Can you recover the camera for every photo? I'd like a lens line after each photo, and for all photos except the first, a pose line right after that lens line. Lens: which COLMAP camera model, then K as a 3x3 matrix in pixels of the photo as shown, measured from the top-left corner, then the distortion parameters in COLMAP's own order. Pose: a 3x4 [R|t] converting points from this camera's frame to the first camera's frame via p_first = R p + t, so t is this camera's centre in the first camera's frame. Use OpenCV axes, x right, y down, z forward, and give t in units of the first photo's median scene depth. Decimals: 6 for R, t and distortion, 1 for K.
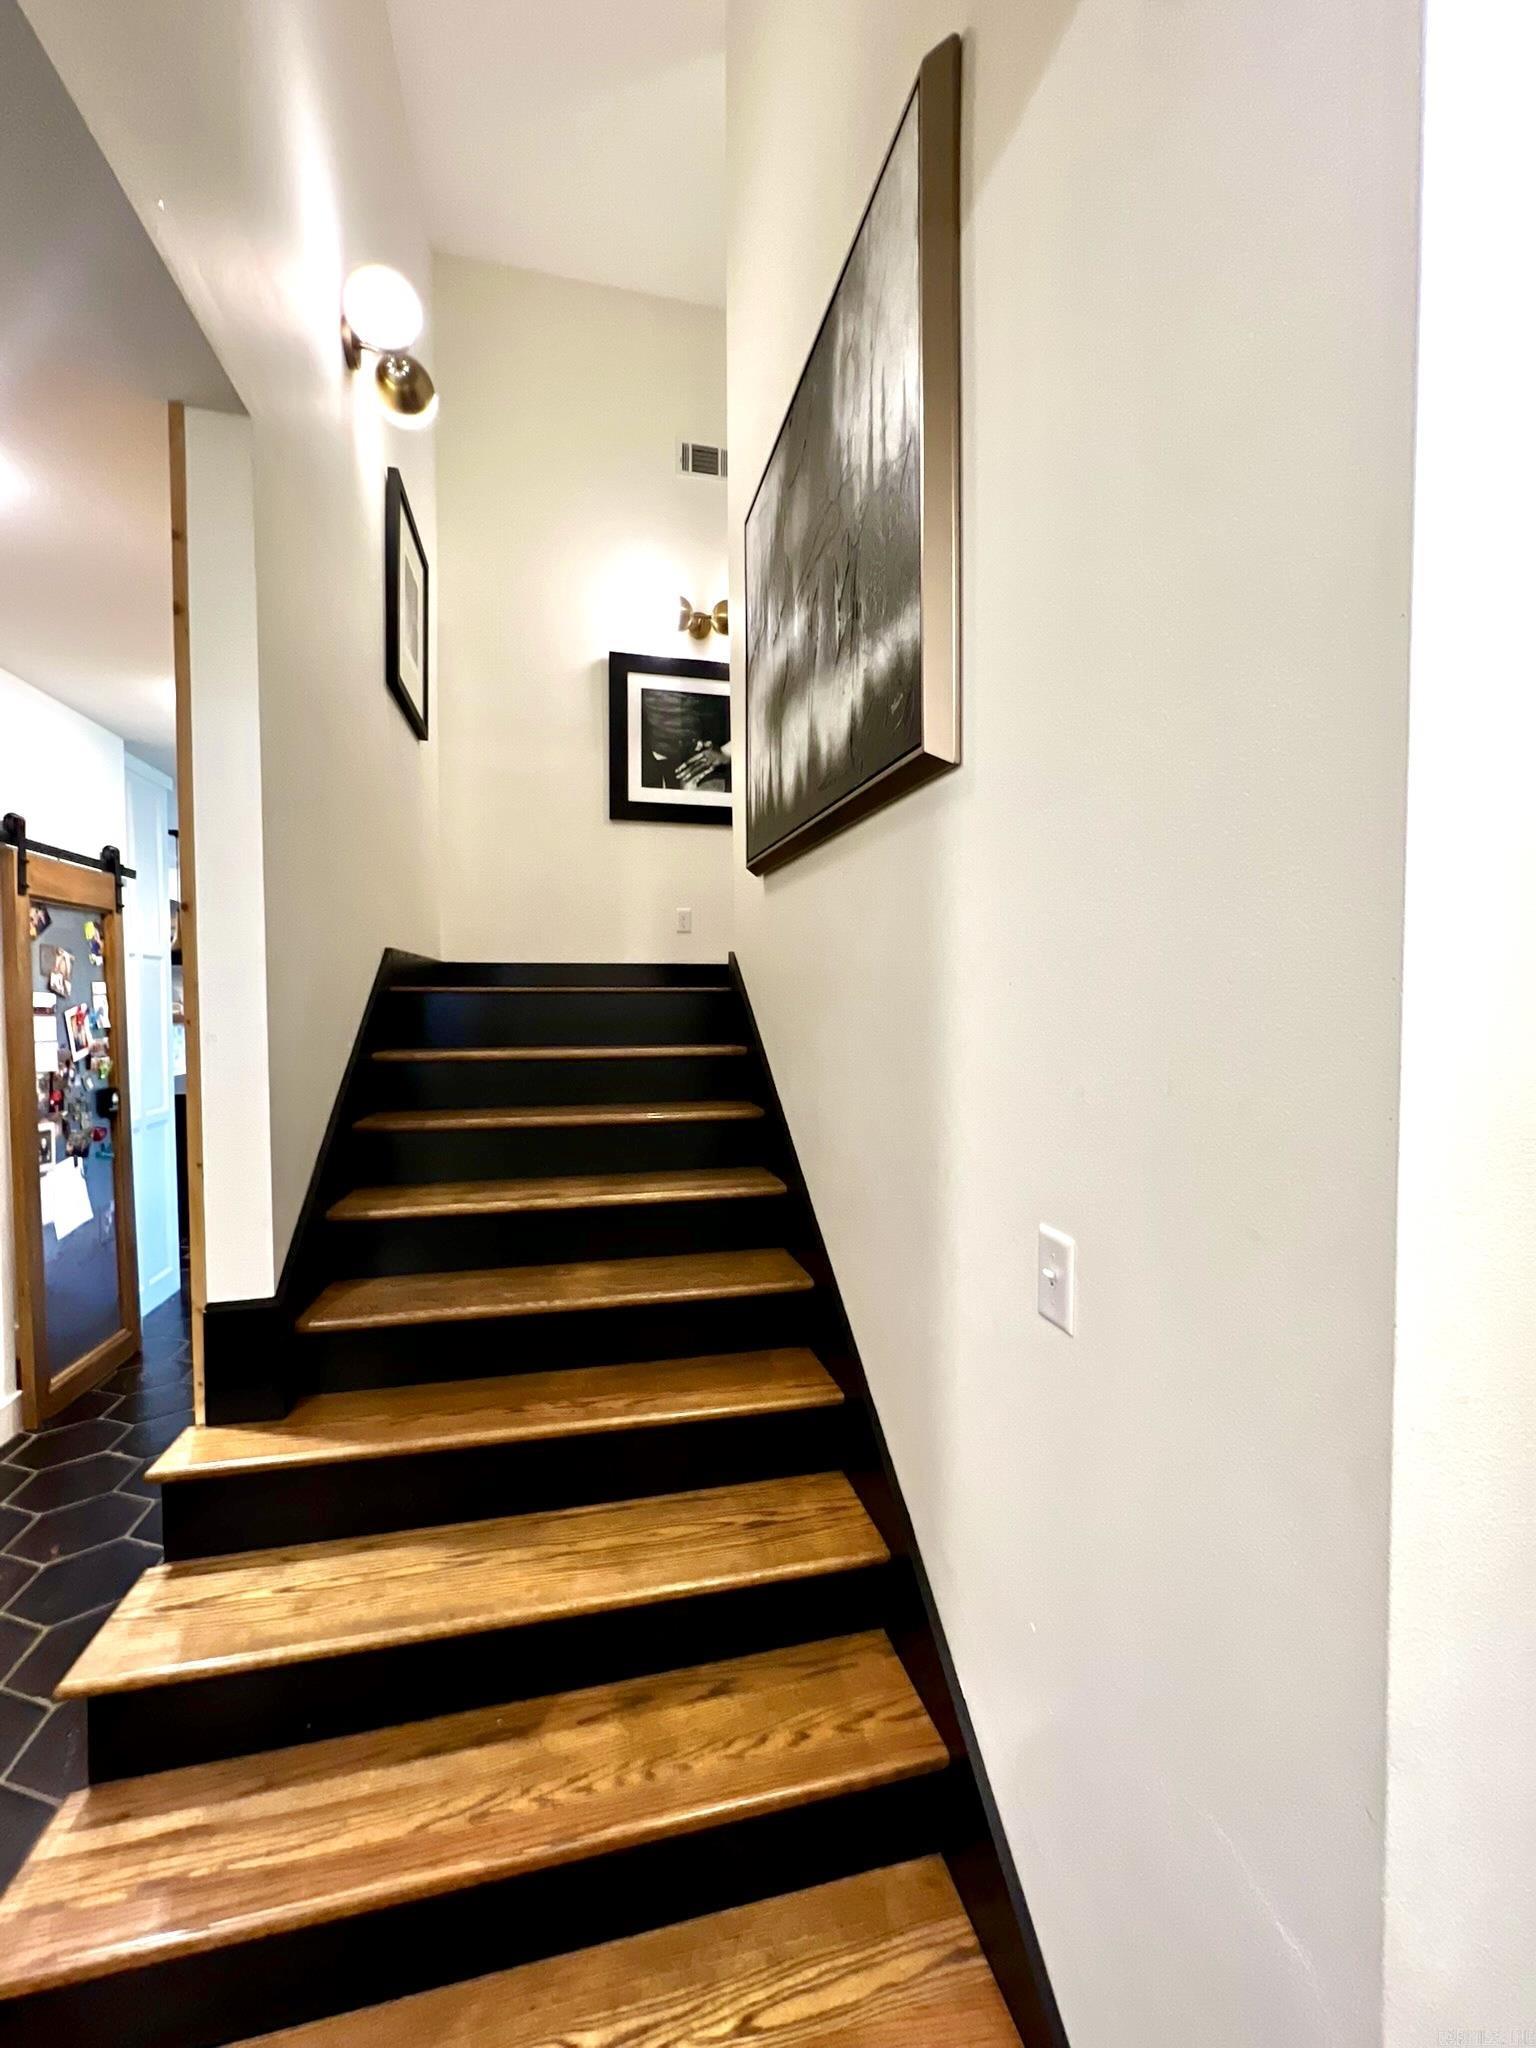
lens RADIAL K [[822.6, 0, 783.5], [0, 822.6, 1025.1], [0, 0, 1]] dist [0.000778, 0.000040]
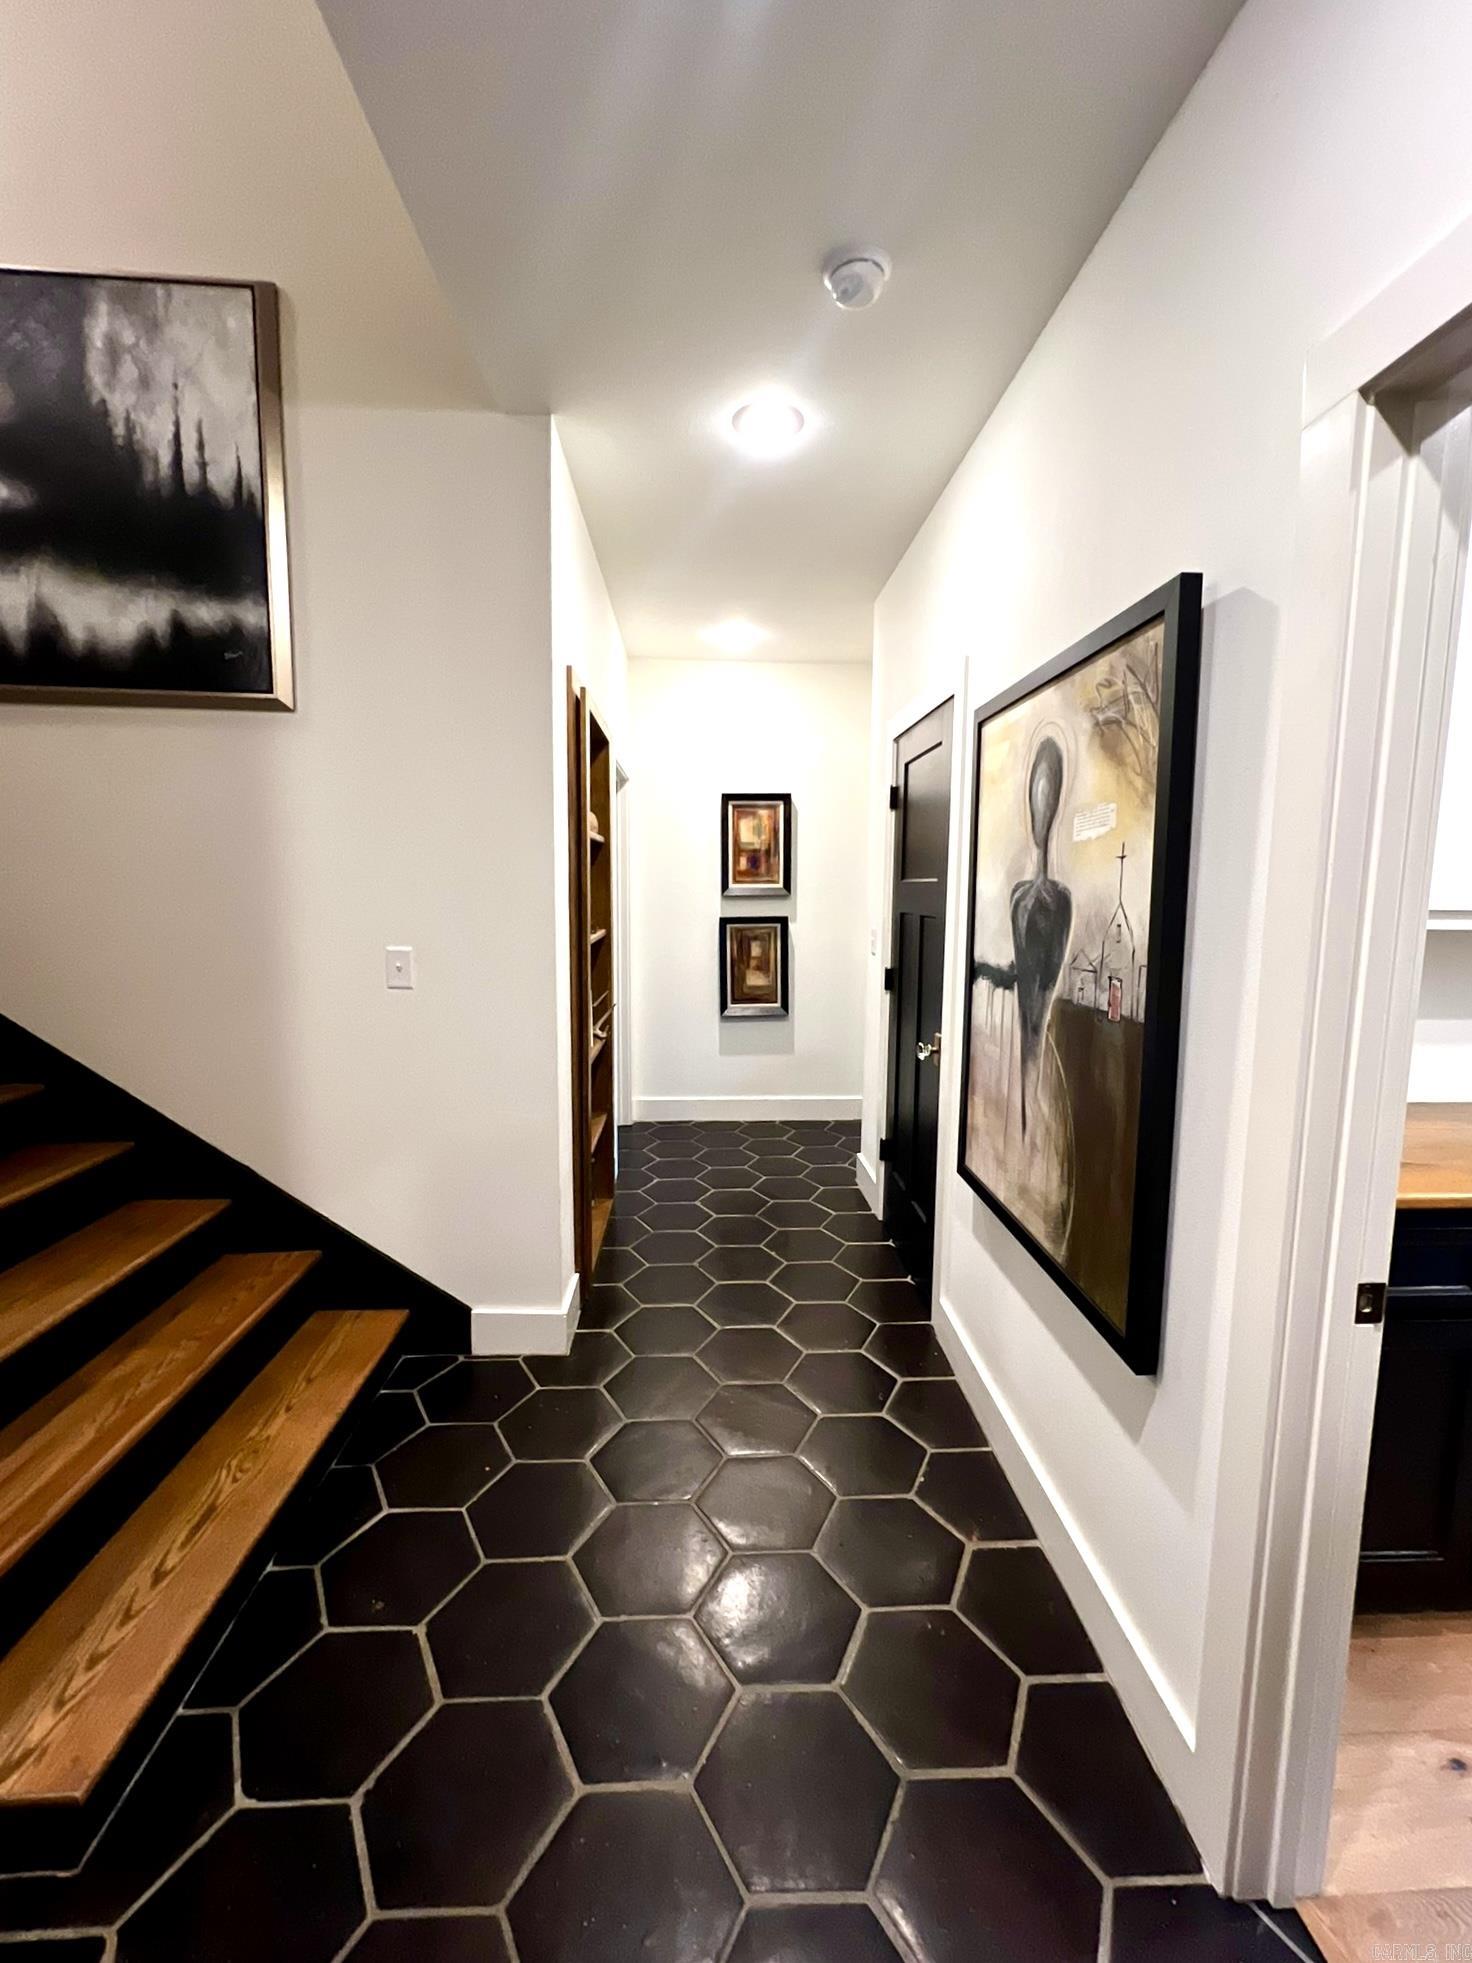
lens RADIAL K [[787.9, 0, 737.0], [0, 787.9, 975.4], [0, 0, 1]] dist [-0.006295, 0.000637]
pose [[0.198756, -0.113513, 0.973453, -1.316993], [0.020505, 0.993534, 0.111668, 0.085543], [-0.979834, -0.002234, 0.199798, -0.289650]]
